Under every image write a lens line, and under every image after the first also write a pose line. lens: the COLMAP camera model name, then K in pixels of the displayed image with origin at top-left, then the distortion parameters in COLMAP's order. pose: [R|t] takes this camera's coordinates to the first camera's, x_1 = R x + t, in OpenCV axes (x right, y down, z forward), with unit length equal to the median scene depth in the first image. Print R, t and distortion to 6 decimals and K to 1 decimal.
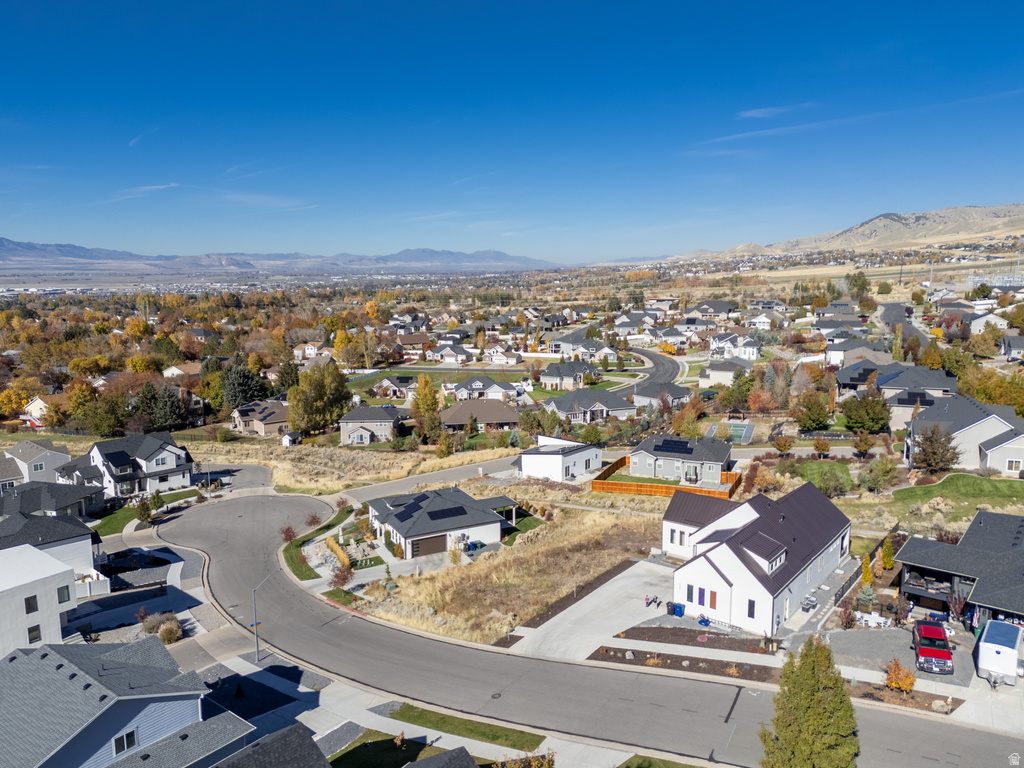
lens RADIAL K [[753.5, 0, 522.1], [0, 753.5, 383.2], [0, 0, 1]] dist [0.122210, -0.140237]
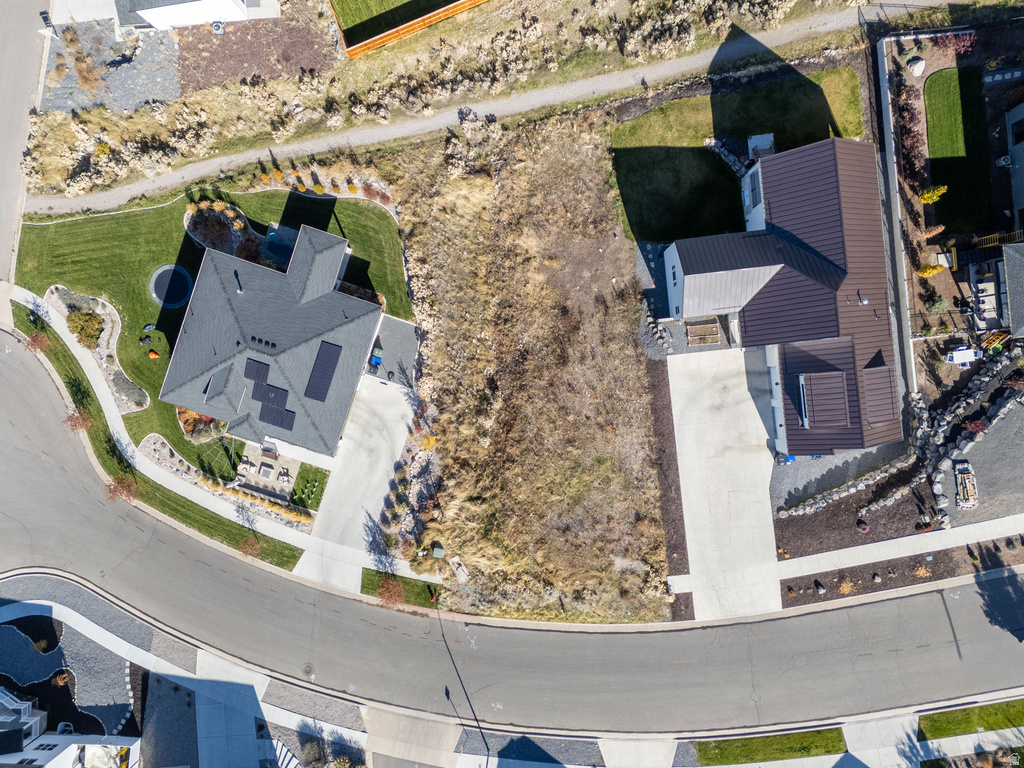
lens RADIAL K [[754.6, 0, 519.5], [0, 754.6, 380.3], [0, 0, 1]] dist [0.081765, -0.069436]
pose [[0.723097, -0.689761, -0.036882, 0.023133], [0.141982, 0.096166, 0.985187, -0.236420], [-0.675997, -0.717622, 0.167471, 0.394257]]
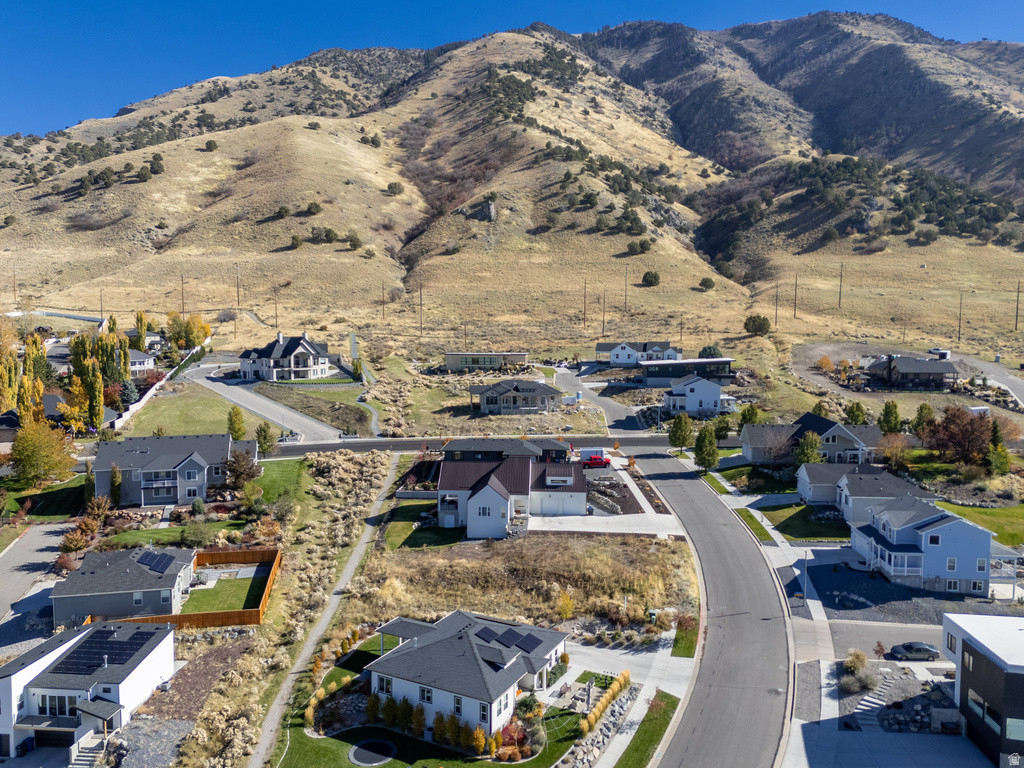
lens RADIAL K [[754.3, 0, 515.6], [0, 754.3, 386.1], [0, 0, 1]] dist [0.090804, -0.086724]
pose [[-0.560919, -0.072090, 0.824726, -0.391289], [0.128942, 0.976437, 0.173048, -0.108685], [-0.817768, 0.203407, -0.538407, 0.705250]]
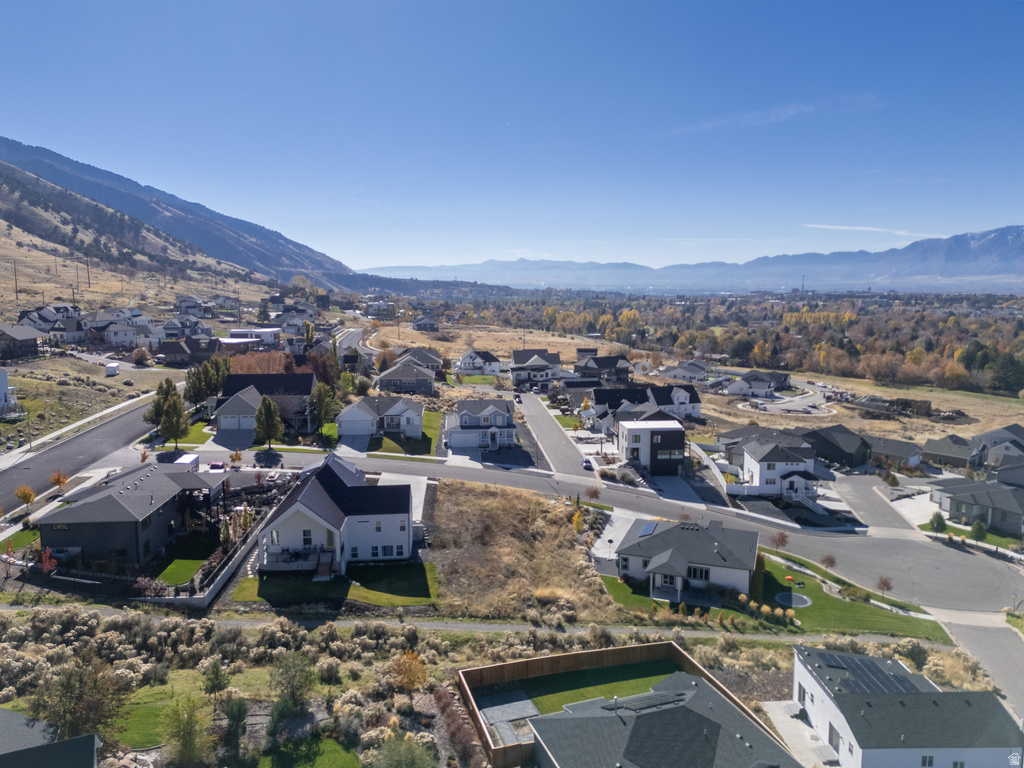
lens RADIAL K [[747.6, 0, 515.3], [0, 747.6, 385.5], [0, 0, 1]] dist [0.106809, -0.112495]
pose [[-0.741177, 0.099217, -0.663937, 0.343657], [-0.100727, 0.961385, 0.256112, -0.126167], [0.663710, 0.256701, -0.702563, 0.787244]]
